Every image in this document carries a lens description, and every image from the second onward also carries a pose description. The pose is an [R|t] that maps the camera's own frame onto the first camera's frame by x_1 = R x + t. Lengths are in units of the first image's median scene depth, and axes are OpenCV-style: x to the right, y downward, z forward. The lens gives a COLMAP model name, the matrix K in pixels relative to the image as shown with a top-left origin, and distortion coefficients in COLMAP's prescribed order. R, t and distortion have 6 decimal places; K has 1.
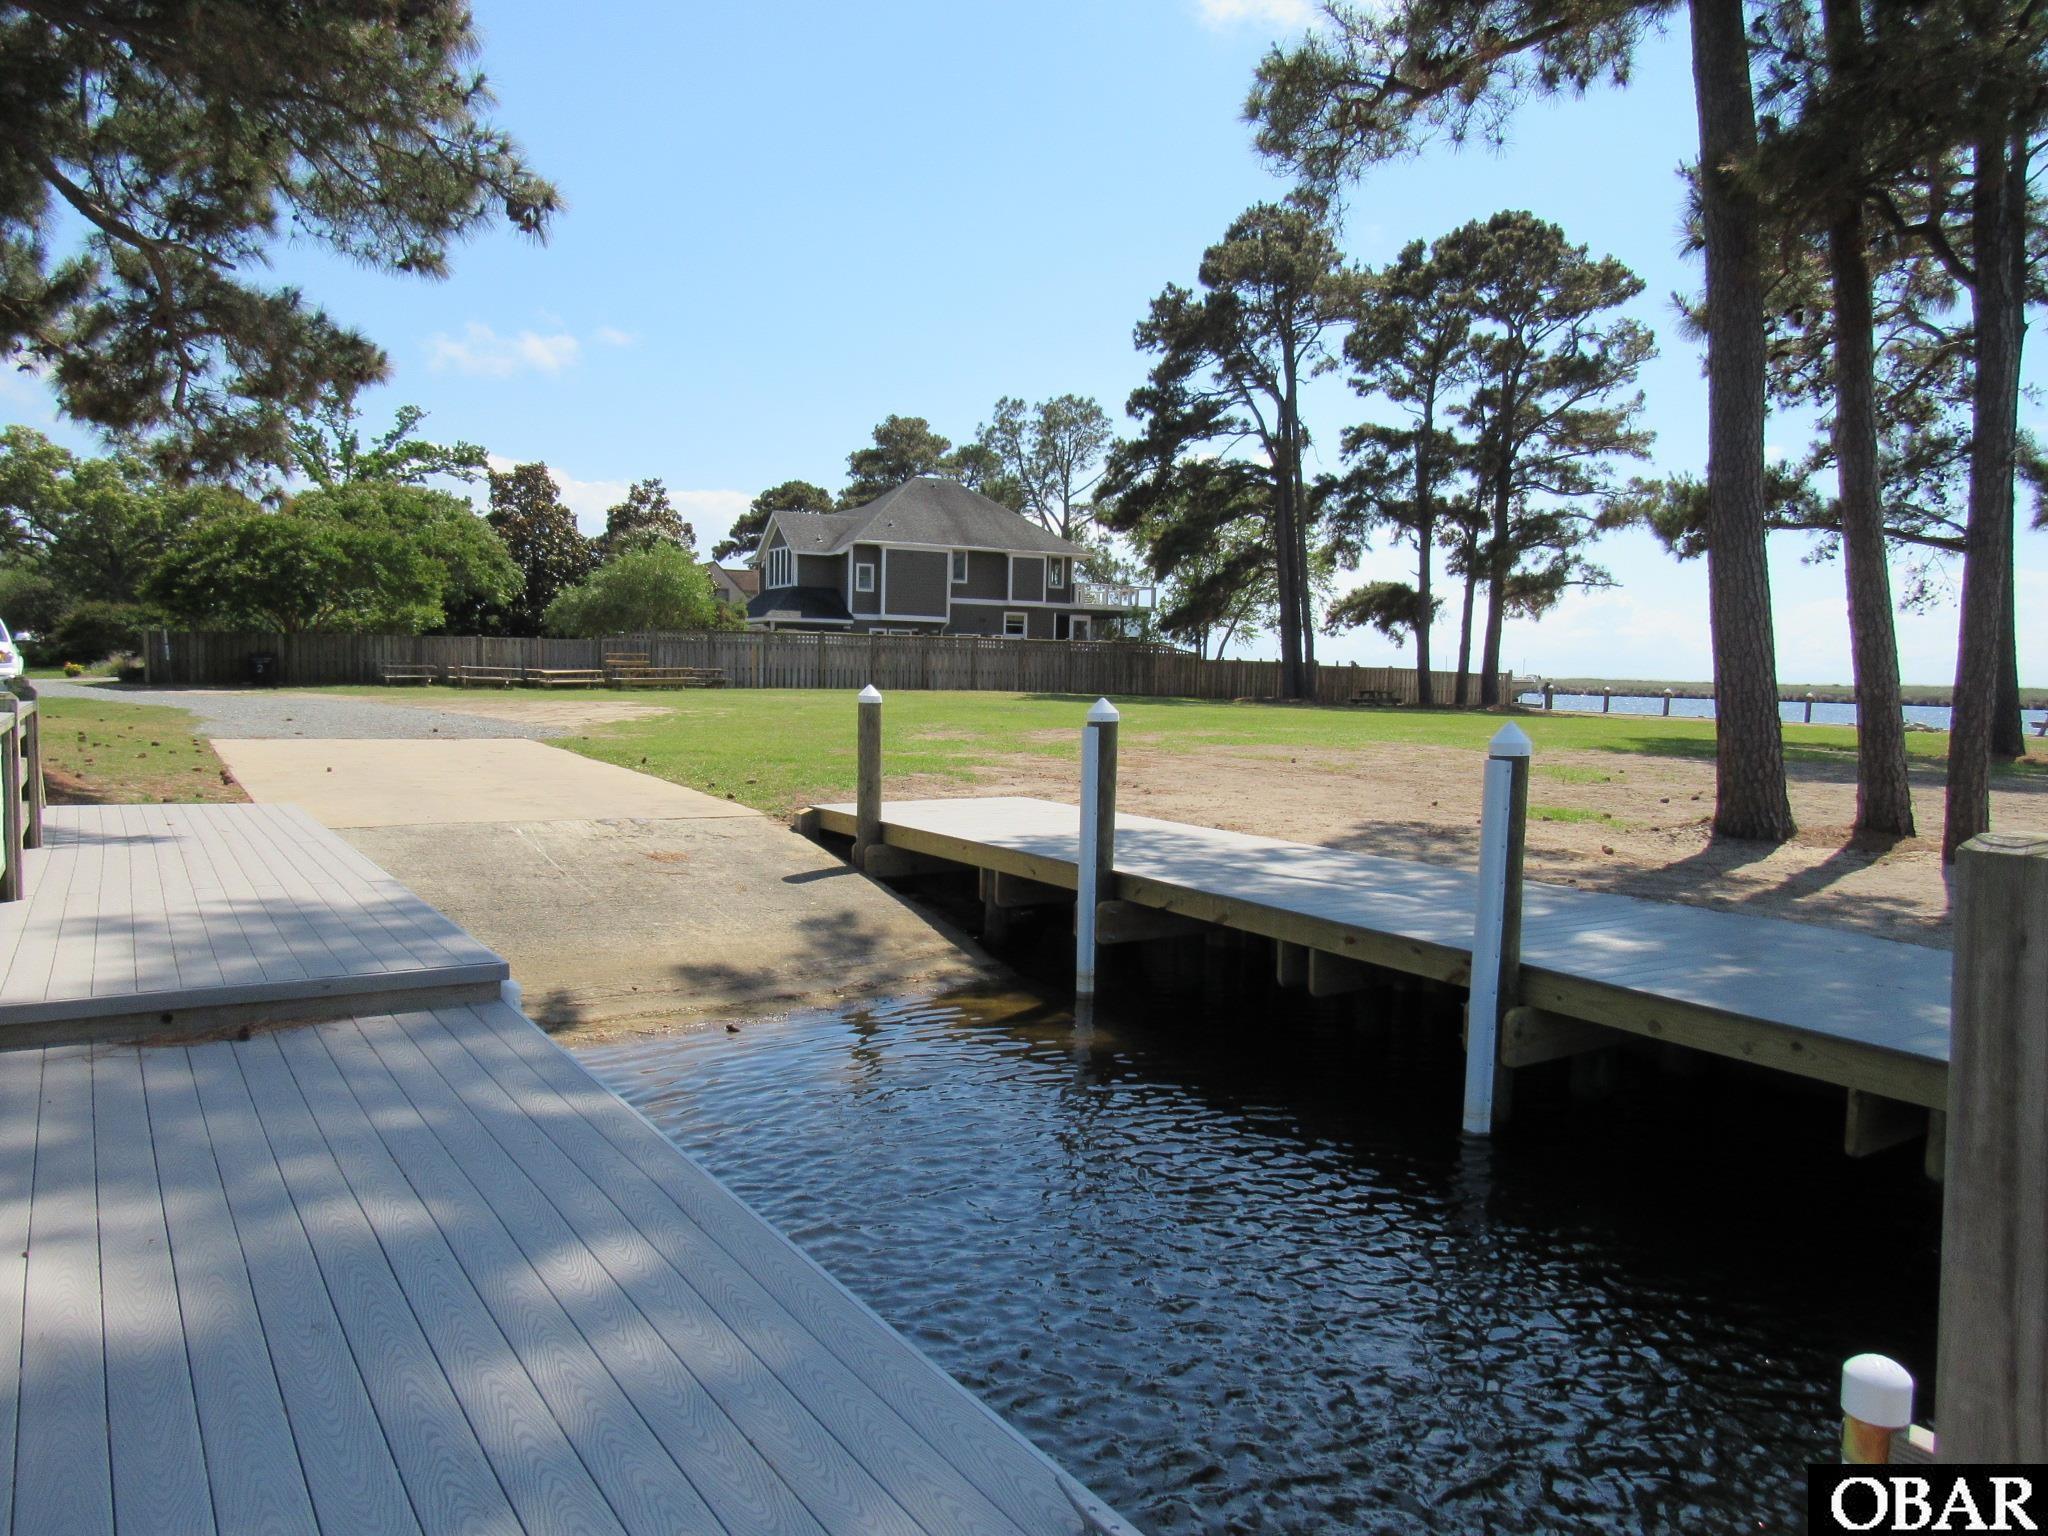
lens RADIAL K [[1446.3, 0, 1008.5], [0, 1446.3, 770.7], [0, 0, 1]] dist [-0.028372, 0.013633]
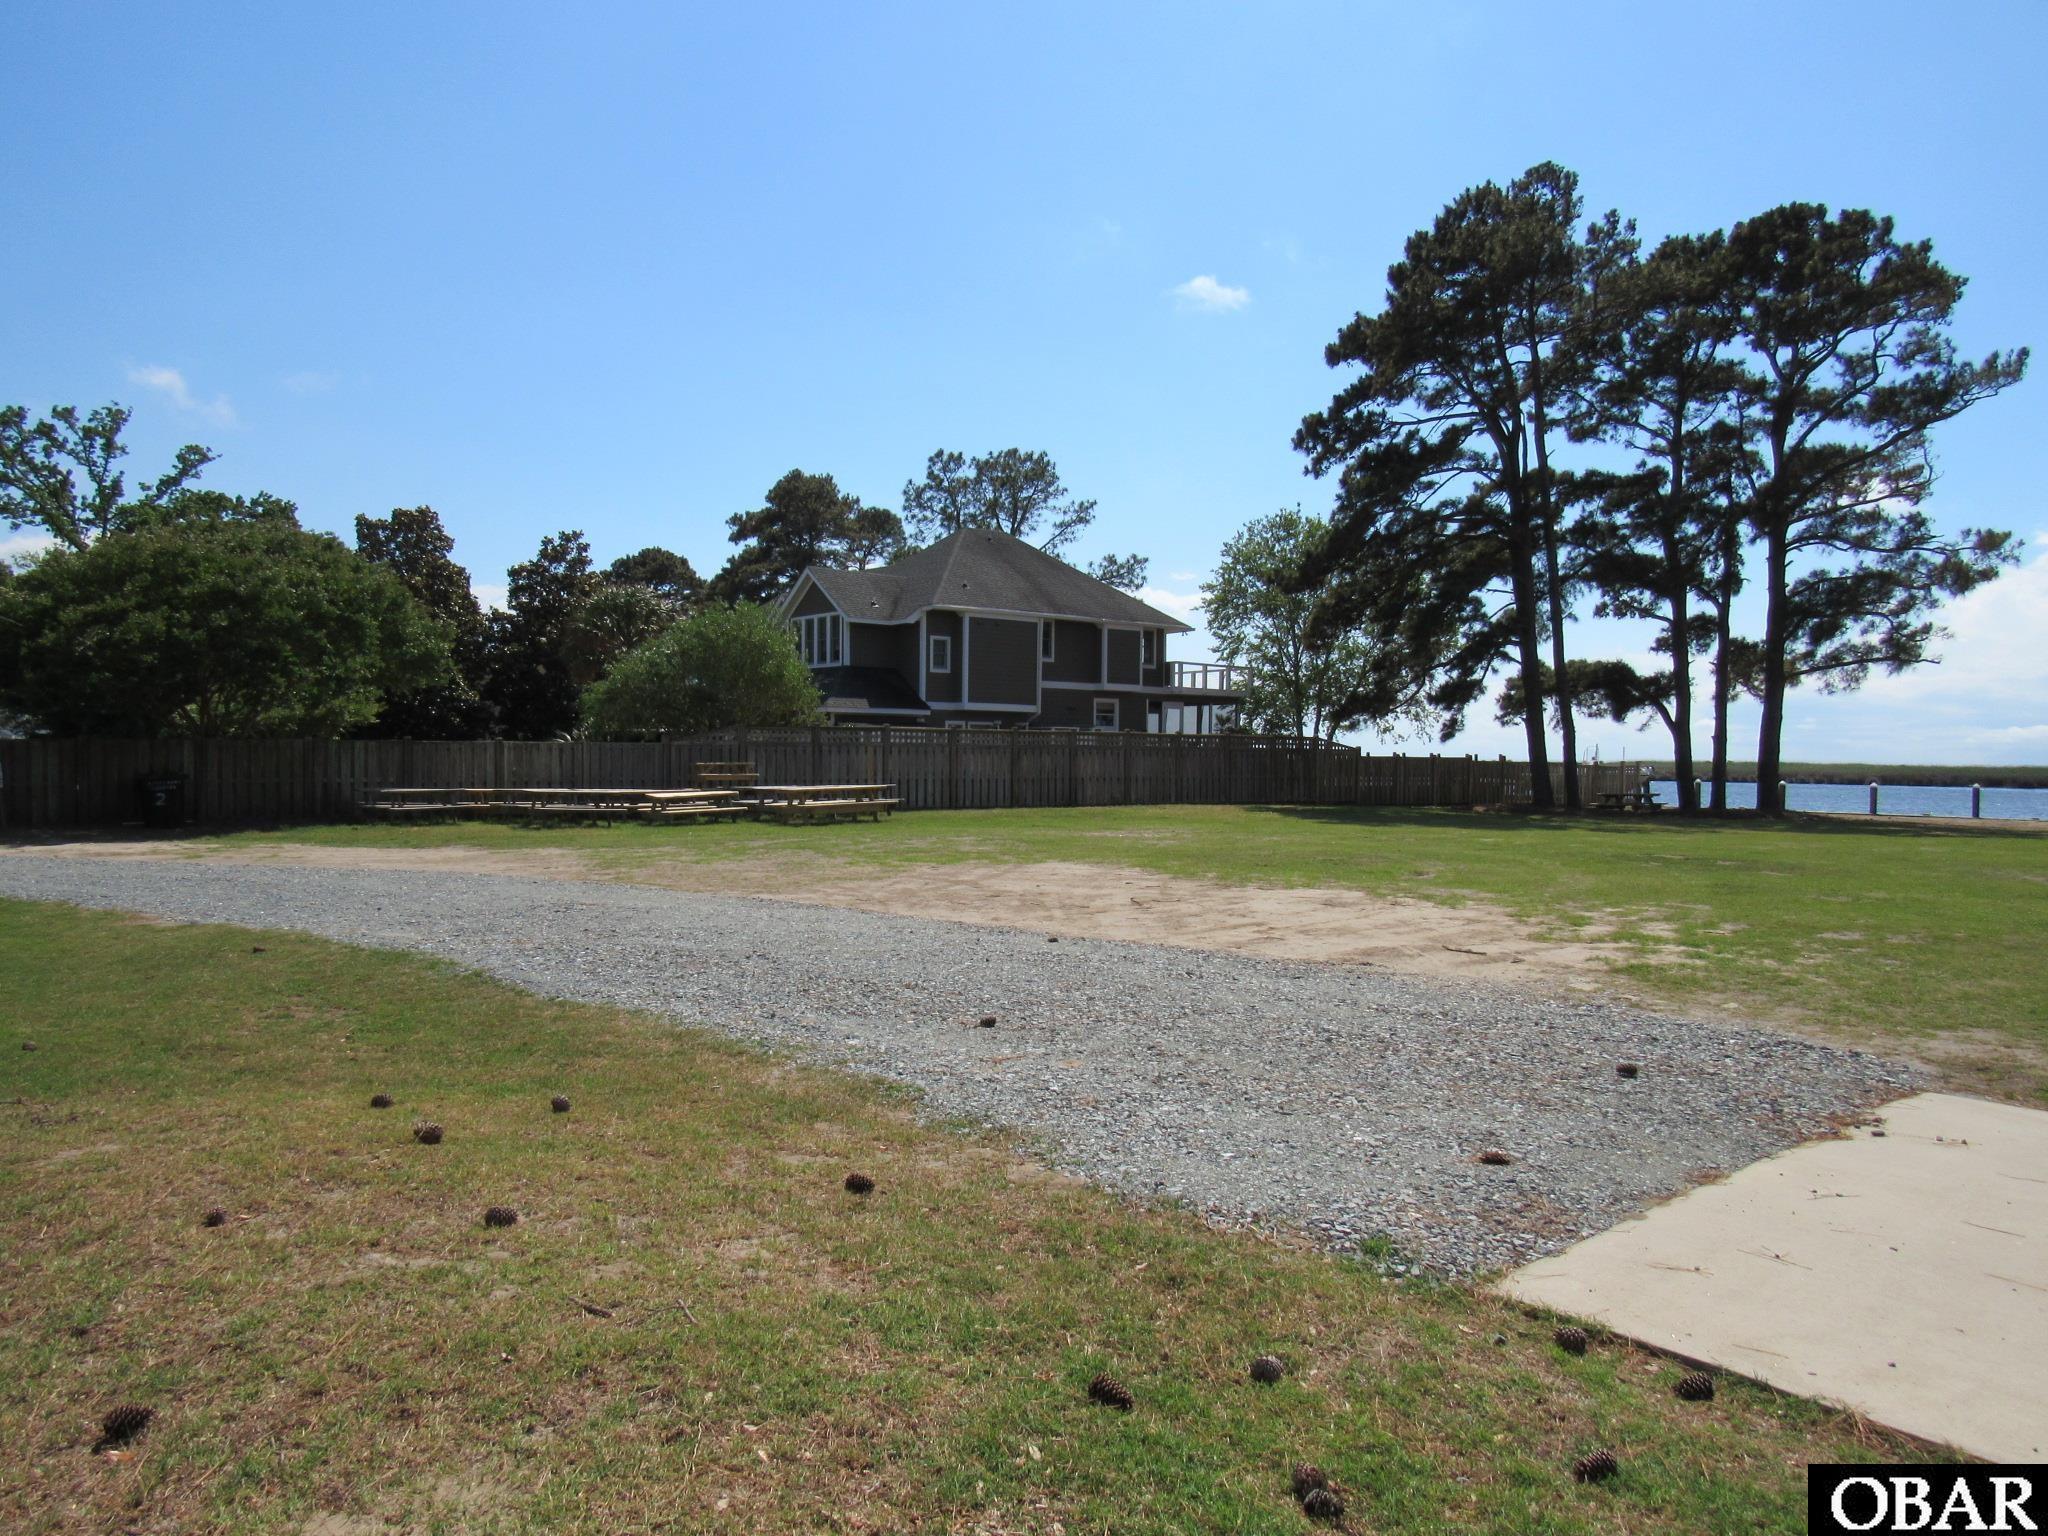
lens RADIAL K [[1446.3, 0, 1011.3], [0, 1446.3, 777.7], [0, 0, 1]] dist [-0.028372, 0.013633]
pose [[0.983434, -0.015917, 0.180567, -0.208057], [0.025451, 0.998394, -0.050612, -0.031154], [-0.179471, 0.054369, 0.982260, 0.264412]]
